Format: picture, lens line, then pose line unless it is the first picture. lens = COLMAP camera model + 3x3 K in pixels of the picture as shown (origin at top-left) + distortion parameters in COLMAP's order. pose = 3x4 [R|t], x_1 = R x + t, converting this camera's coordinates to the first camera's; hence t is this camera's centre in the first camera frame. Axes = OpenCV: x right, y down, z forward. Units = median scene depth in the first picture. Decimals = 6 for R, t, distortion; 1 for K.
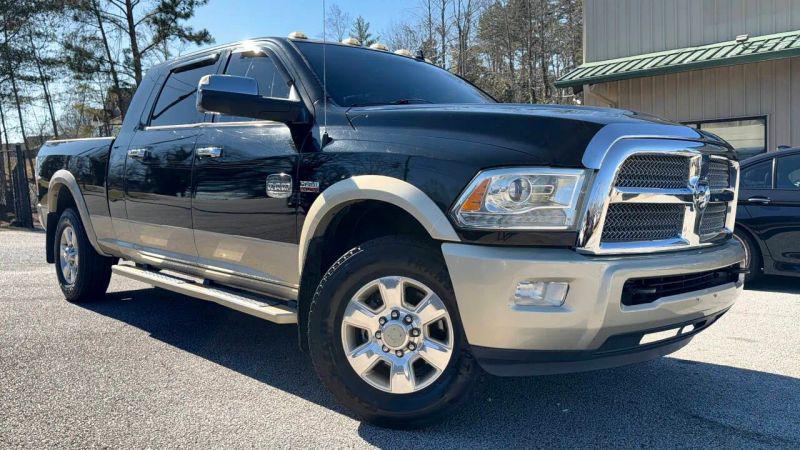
lens RADIAL K [[655.4, 0, 406.3], [0, 655.4, 229.5], [0, 0, 1]] dist [0.064376, -0.100257]
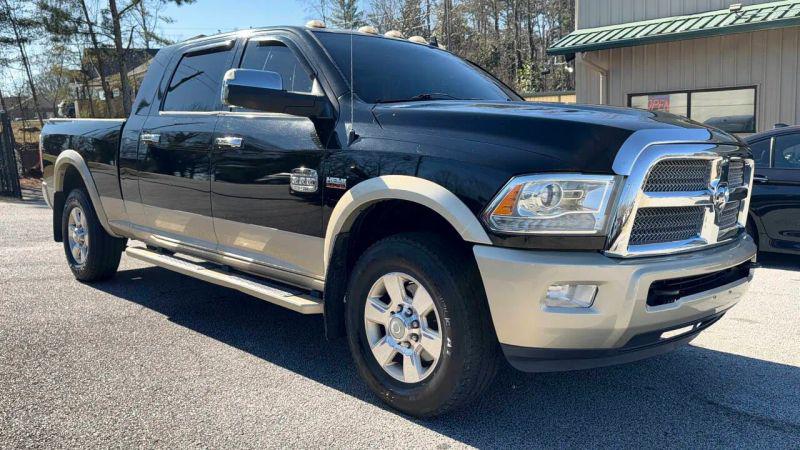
lens RADIAL K [[655.4, 0, 400.5], [0, 655.4, 236.3], [0, 0, 1]] dist [0.064376, -0.100257]
pose [[0.999847, 0.000080, 0.017470, -0.065176], [-0.001236, 0.997811, 0.066120, -0.049962], [-0.017426, -0.066132, 0.997659, -0.027666]]
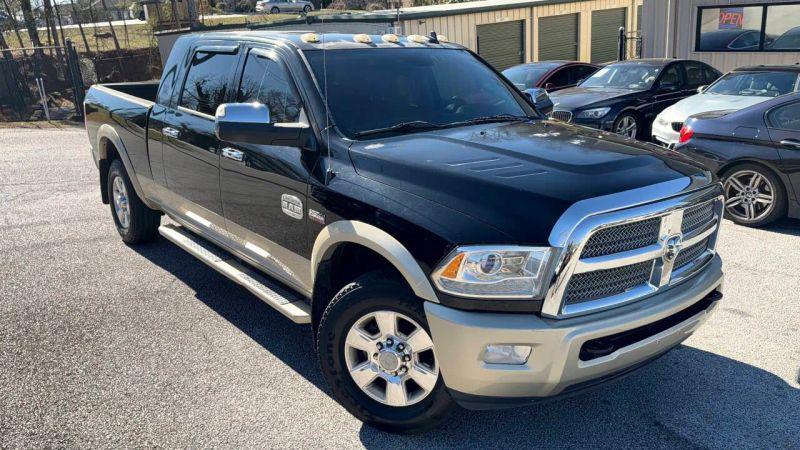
lens RADIAL K [[655.4, 0, 407.1], [0, 655.4, 232.4], [0, 0, 1]] dist [0.064376, -0.100257]
pose [[0.996843, 0.015947, -0.077784, 0.089217], [0.001450, 0.975804, 0.218643, -0.277237], [0.079388, -0.218066, 0.972700, -0.071326]]
